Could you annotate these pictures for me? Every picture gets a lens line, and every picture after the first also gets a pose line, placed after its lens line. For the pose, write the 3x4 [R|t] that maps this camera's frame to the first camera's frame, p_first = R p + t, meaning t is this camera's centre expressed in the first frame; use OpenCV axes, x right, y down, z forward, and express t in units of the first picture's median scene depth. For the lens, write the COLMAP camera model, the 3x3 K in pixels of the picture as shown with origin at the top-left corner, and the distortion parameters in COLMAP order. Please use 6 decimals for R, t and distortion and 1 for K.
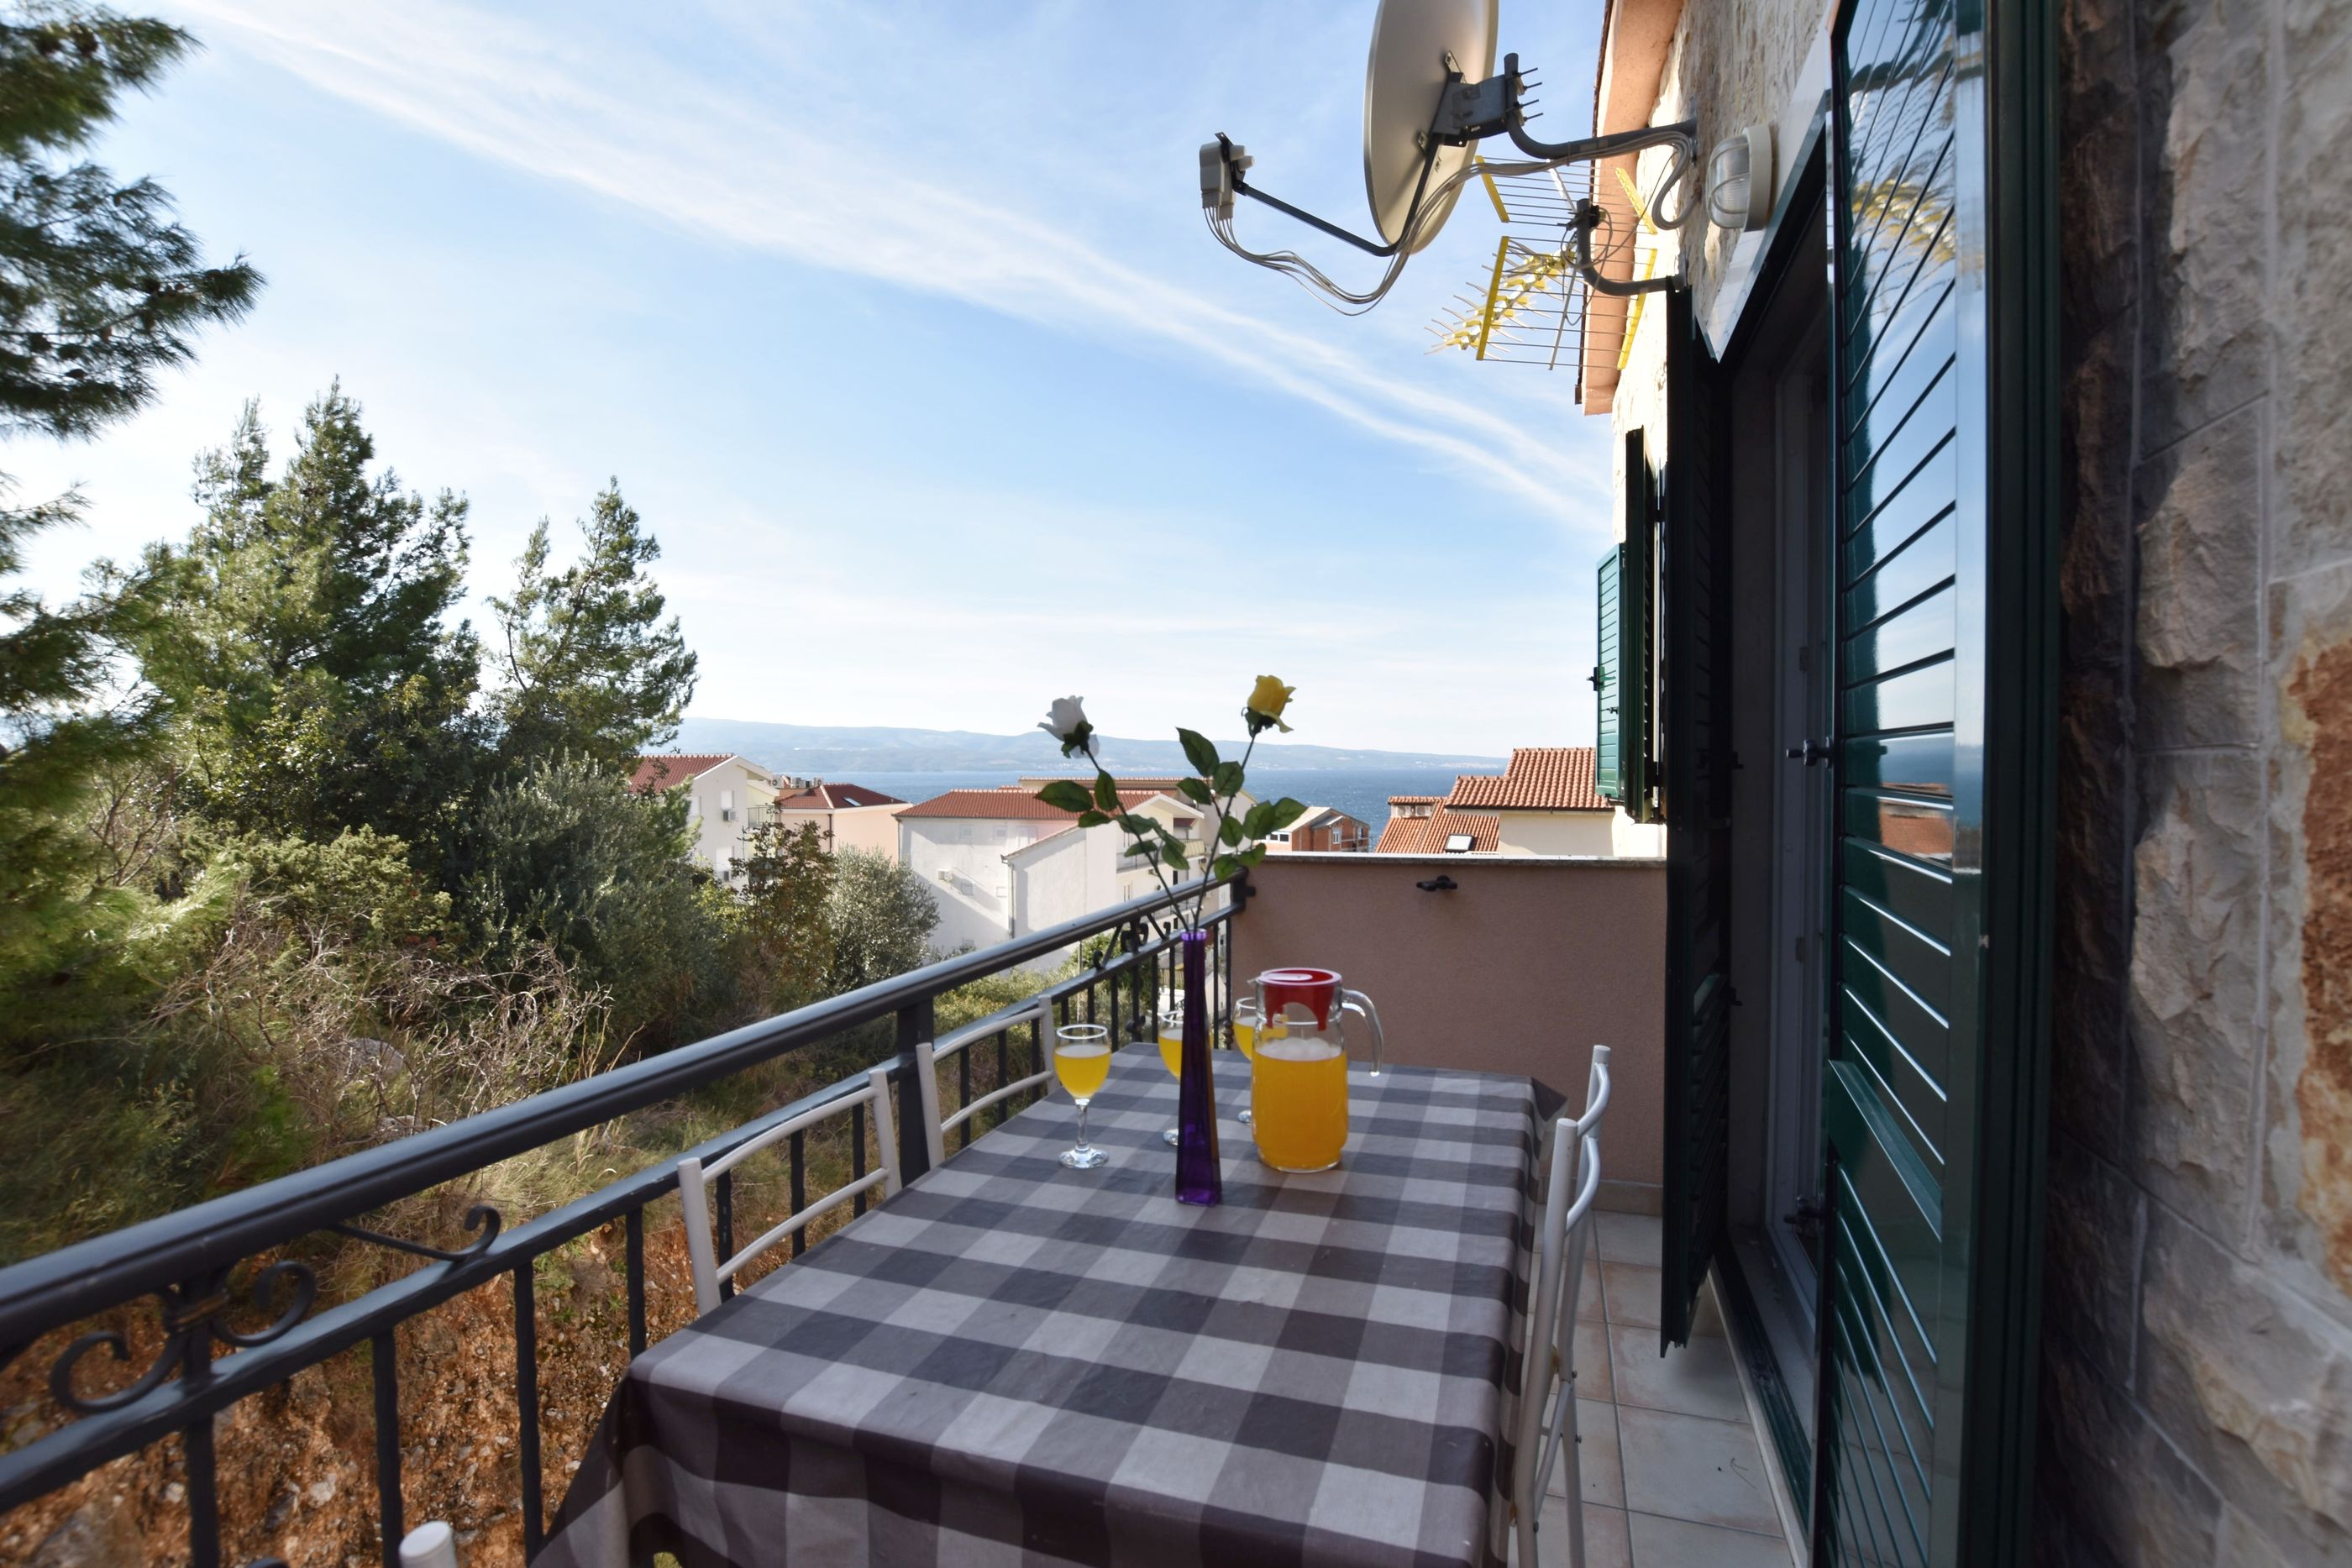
lens RADIAL K [[1067.3, 0, 1159.1], [0, 1067.3, 785.4], [0, 0, 1]] dist [-0.027666, 0.005274]
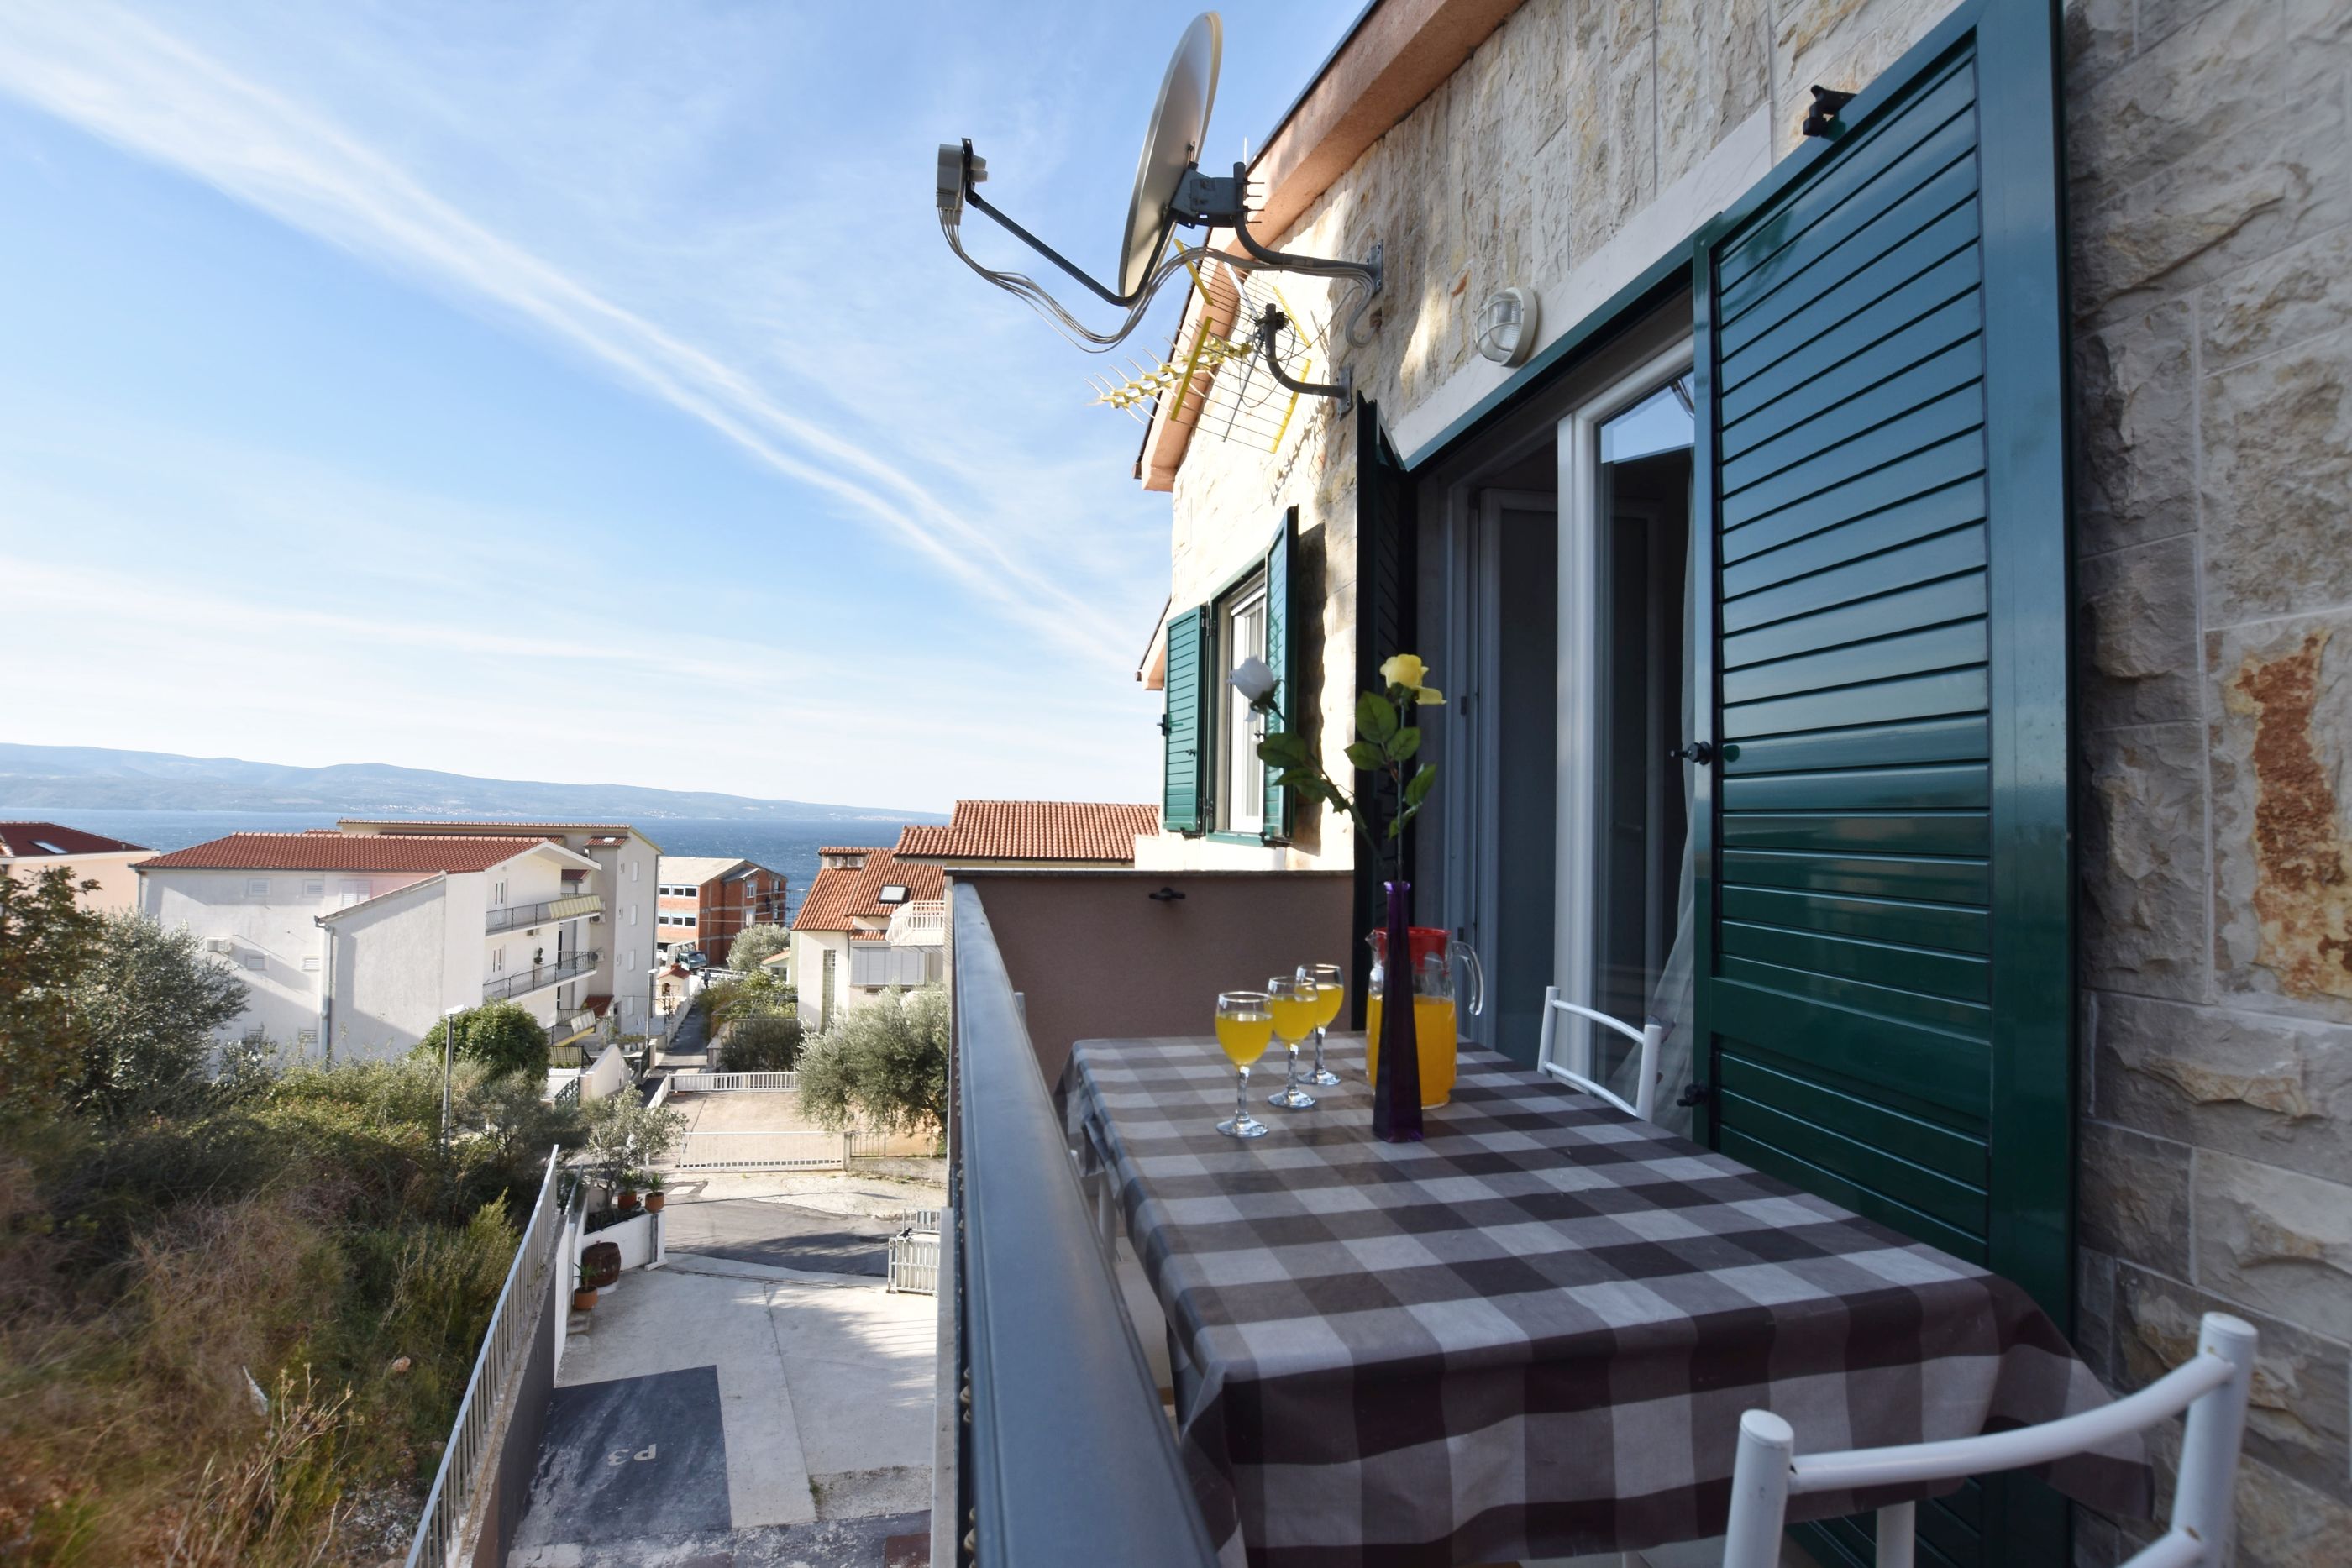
lens RADIAL K [[1072.1, 0, 1176.0], [0, 1072.1, 784.0], [0, 0, 1]] dist [-0.026803, 0.000979]
pose [[0.844695, 0.039319, 0.533801, -0.463664], [-0.011068, 0.998368, -0.056024, 0.063926], [-0.535133, 0.041415, 0.843752, 0.134030]]
